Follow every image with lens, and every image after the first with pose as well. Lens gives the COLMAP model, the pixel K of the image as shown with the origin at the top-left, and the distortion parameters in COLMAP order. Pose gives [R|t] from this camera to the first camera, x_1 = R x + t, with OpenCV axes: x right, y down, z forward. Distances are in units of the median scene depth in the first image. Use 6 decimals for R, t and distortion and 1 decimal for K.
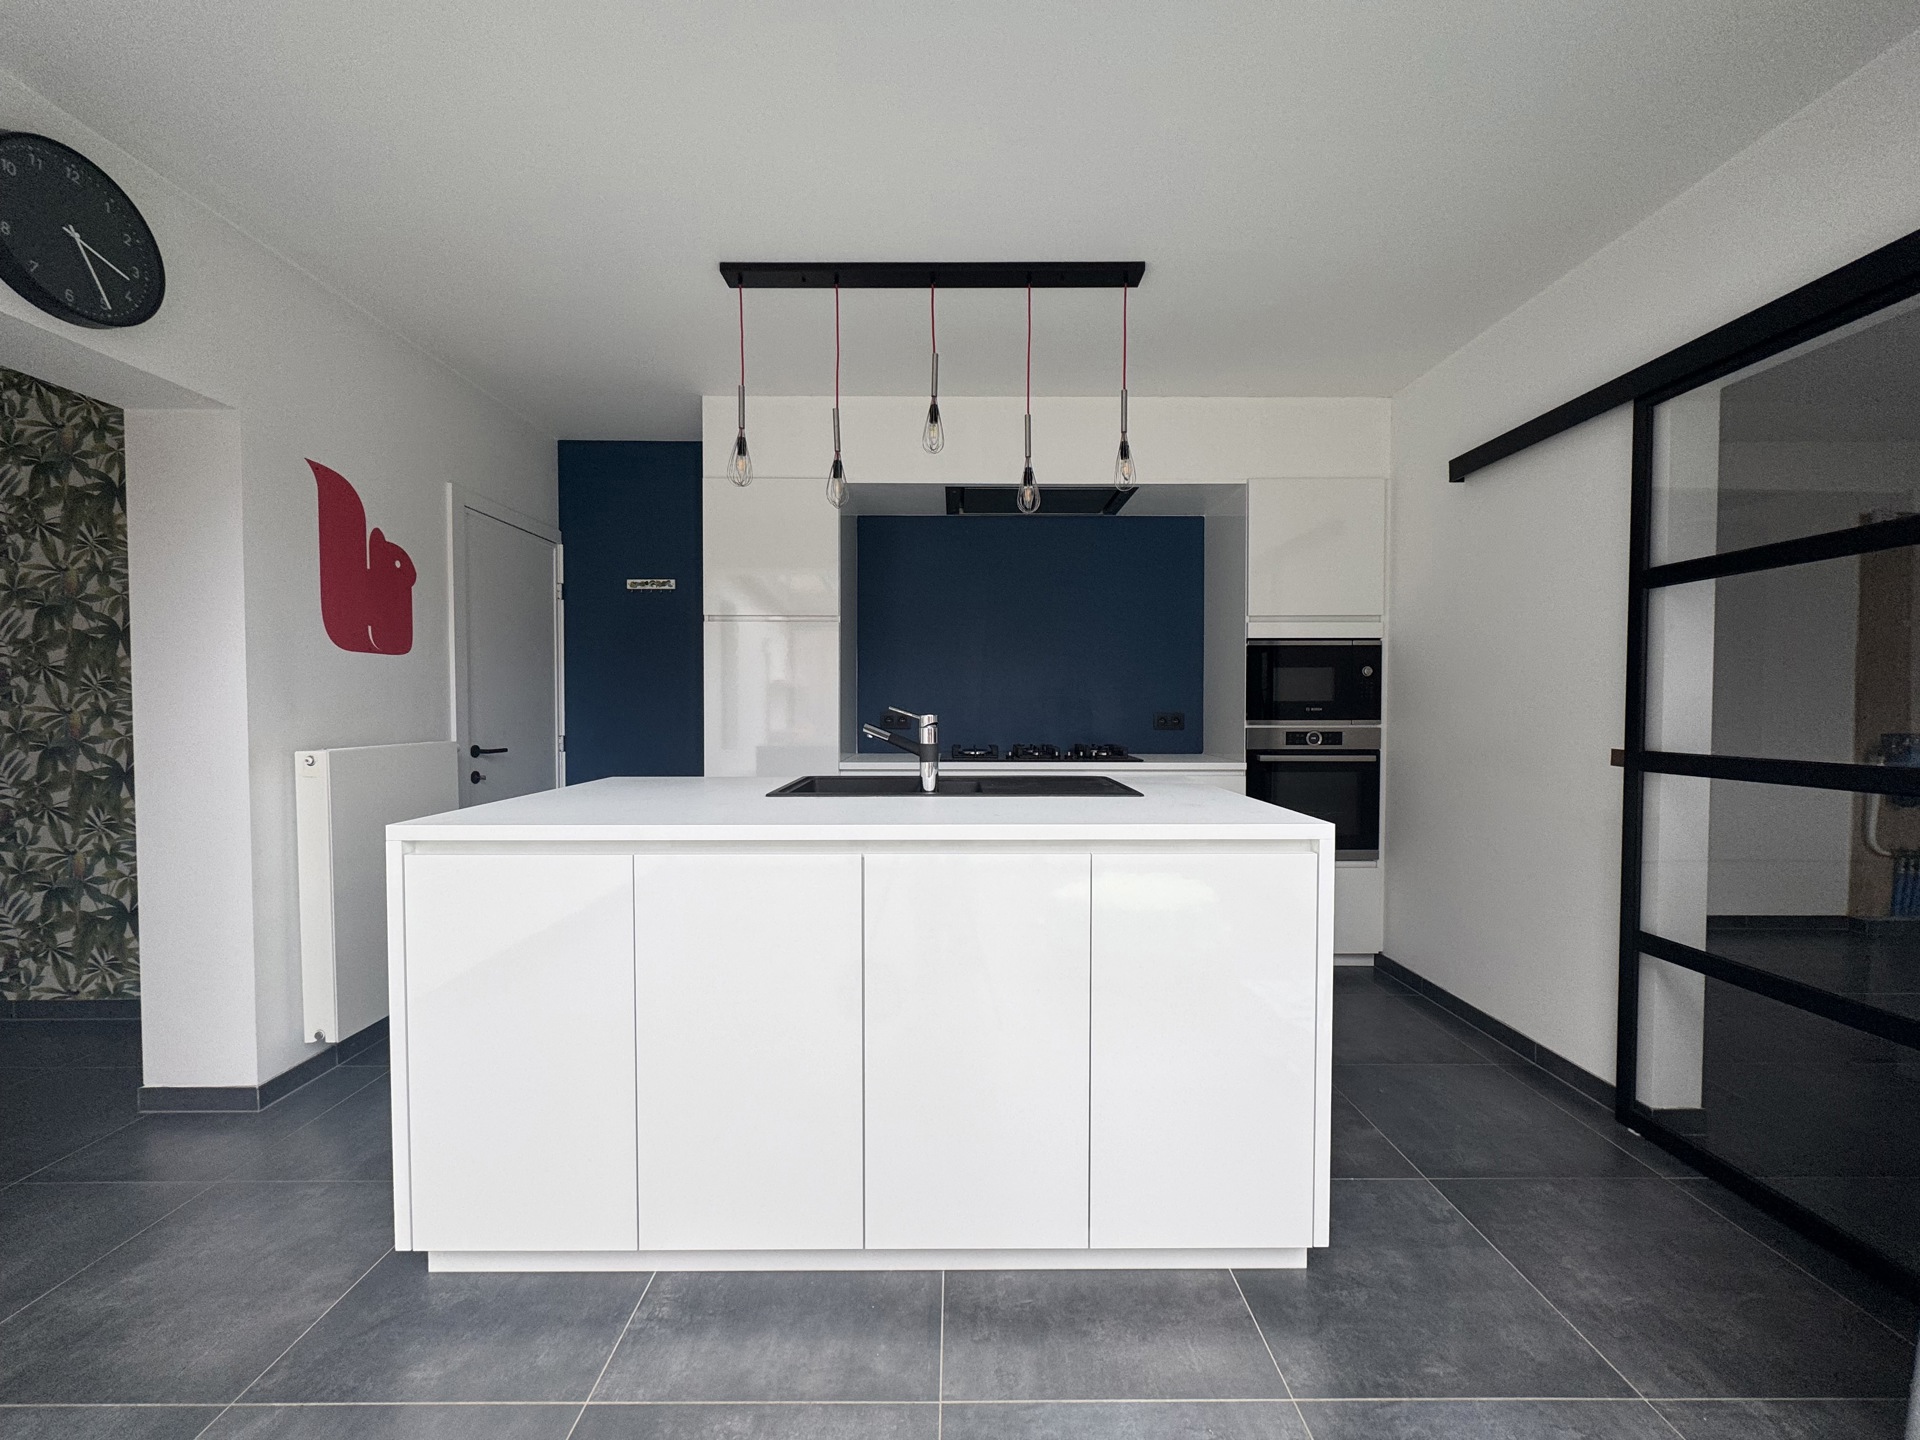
lens RADIAL K [[760.8, 0, 960.1], [0, 760.8, 725.7], [0, 0, 1]] dist [-0.001728, 0.000479]
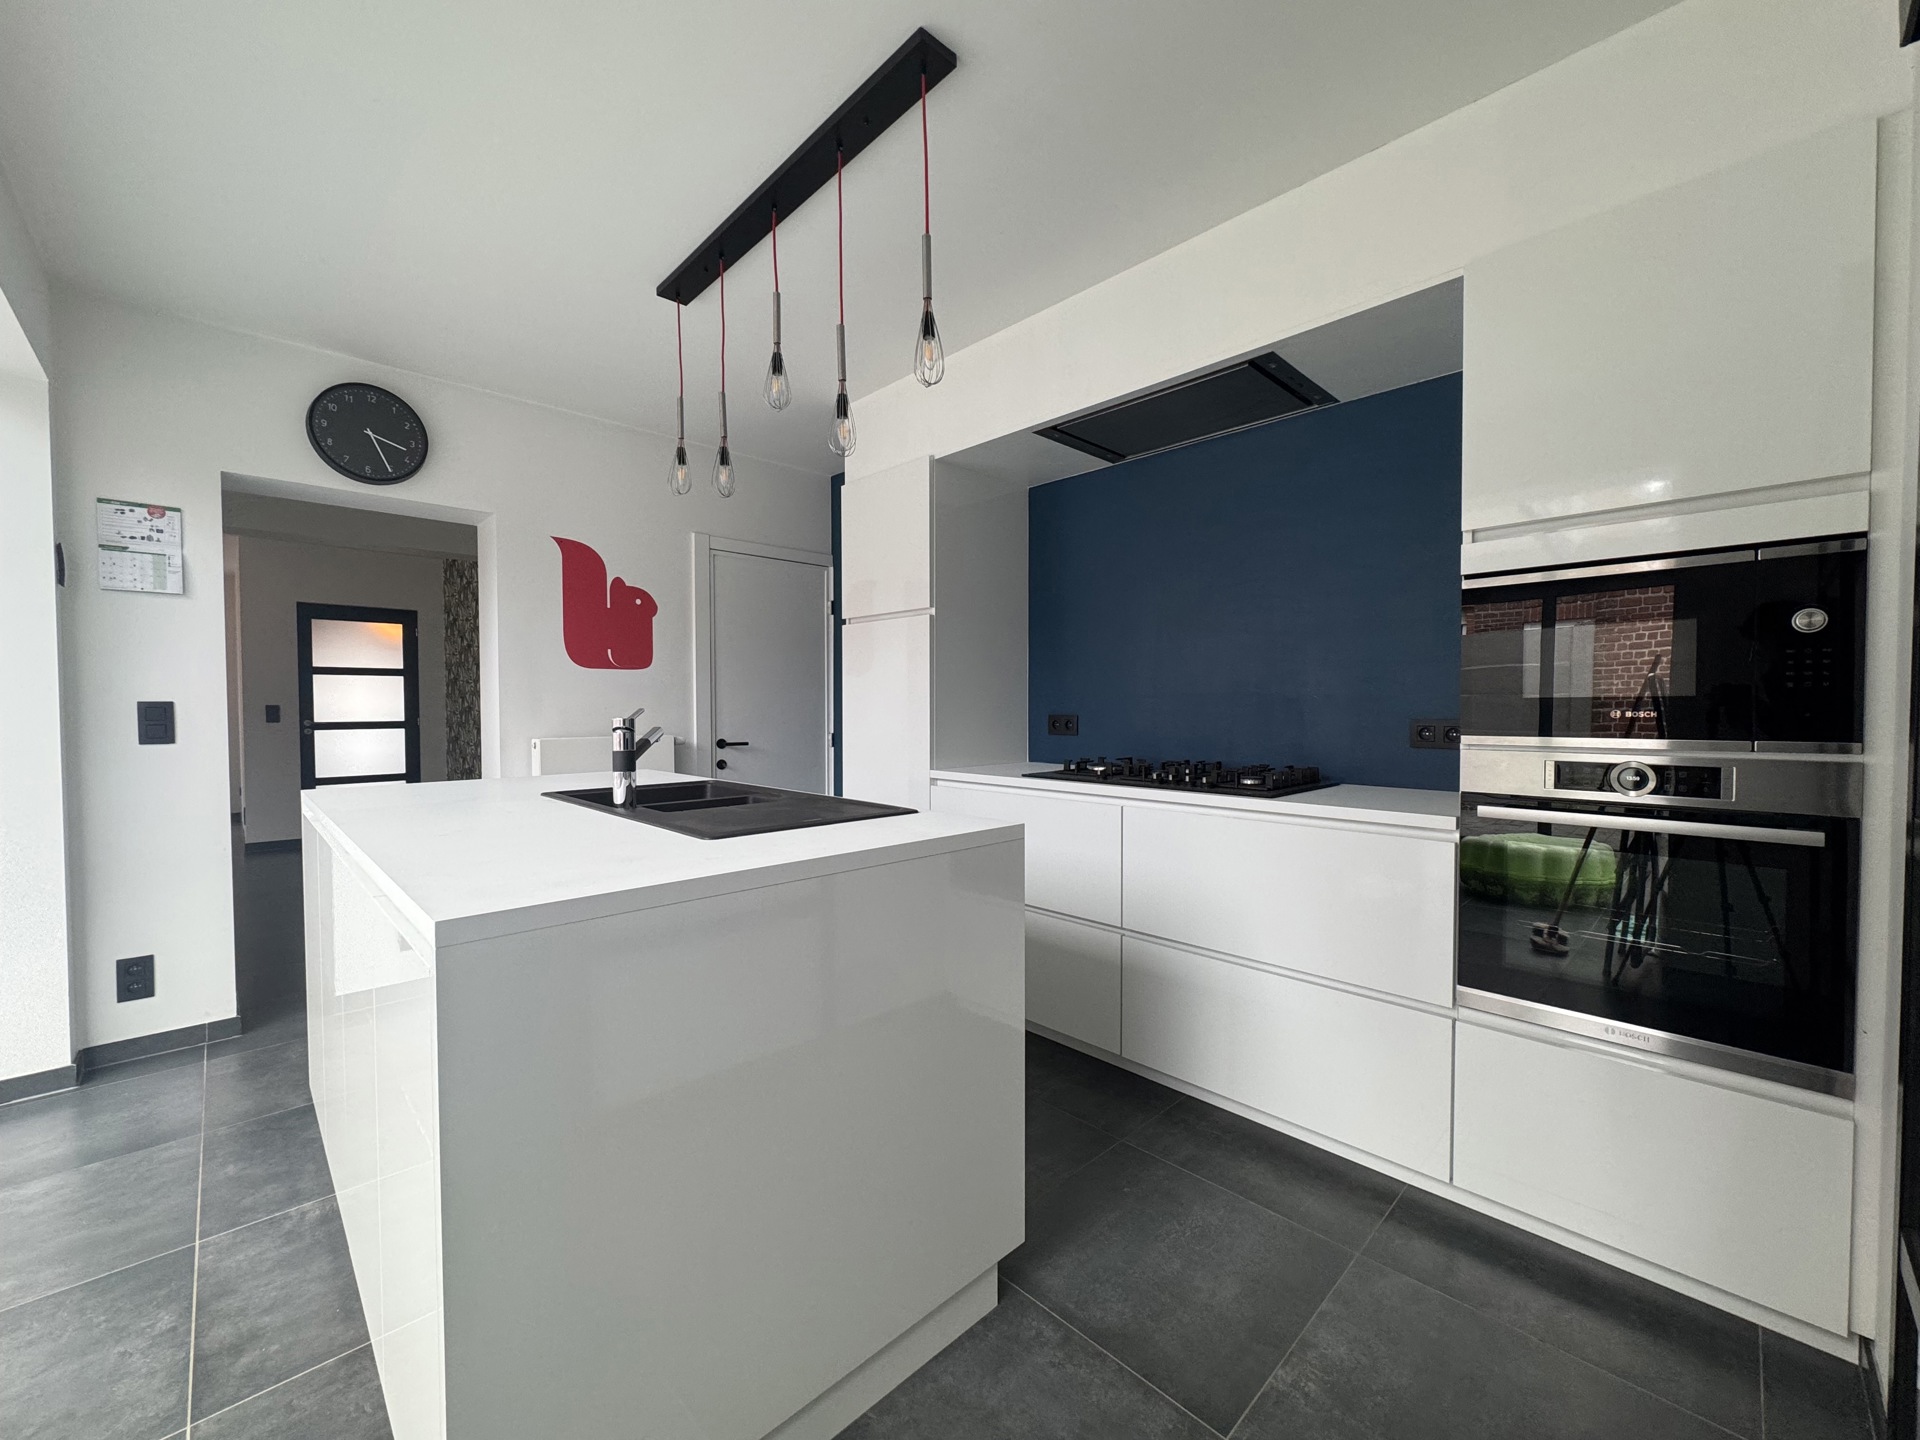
lens RADIAL K [[763.9, 0, 959.6], [0, 763.9, 725.6], [0, 0, 1]] dist [-0.000871, -0.000342]
pose [[0.689691, 0.017152, -0.723900, 0.638943], [-0.017643, 0.999821, 0.006881, -0.013450], [0.723889, 0.008026, 0.689870, 0.491977]]
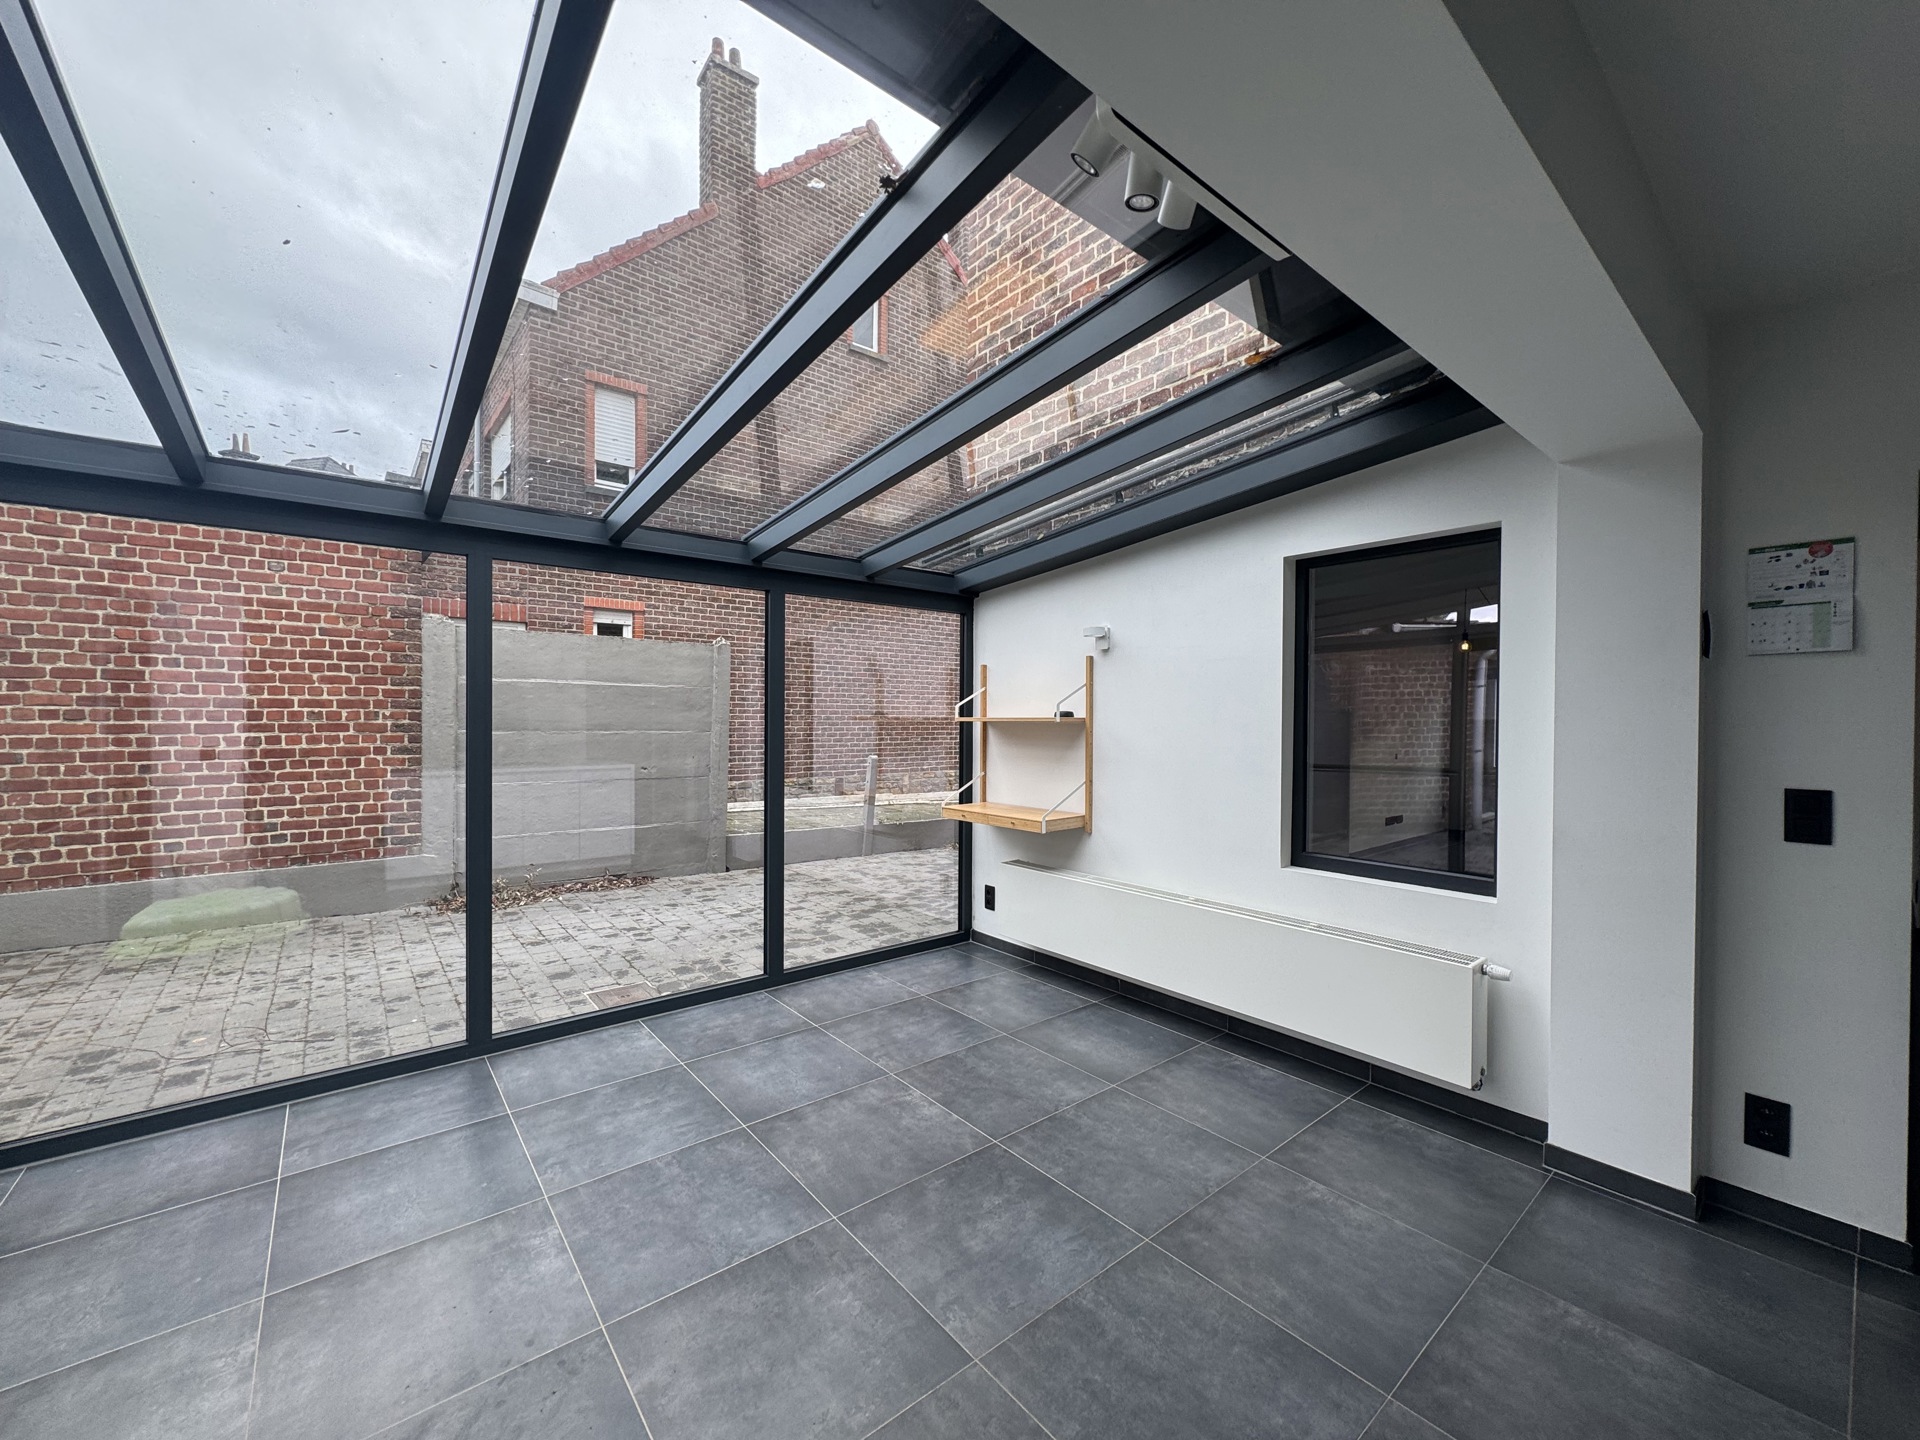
lens RADIAL K [[760.8, 0, 960.1], [0, 760.8, 725.7], [0, 0, 1]] dist [-0.001728, 0.000479]
pose [[-0.772819, 0.001854, -0.634624, 0.381833], [-0.023298, 0.999239, 0.031290, -0.085996], [0.634199, 0.038967, -0.772187, 0.467868]]
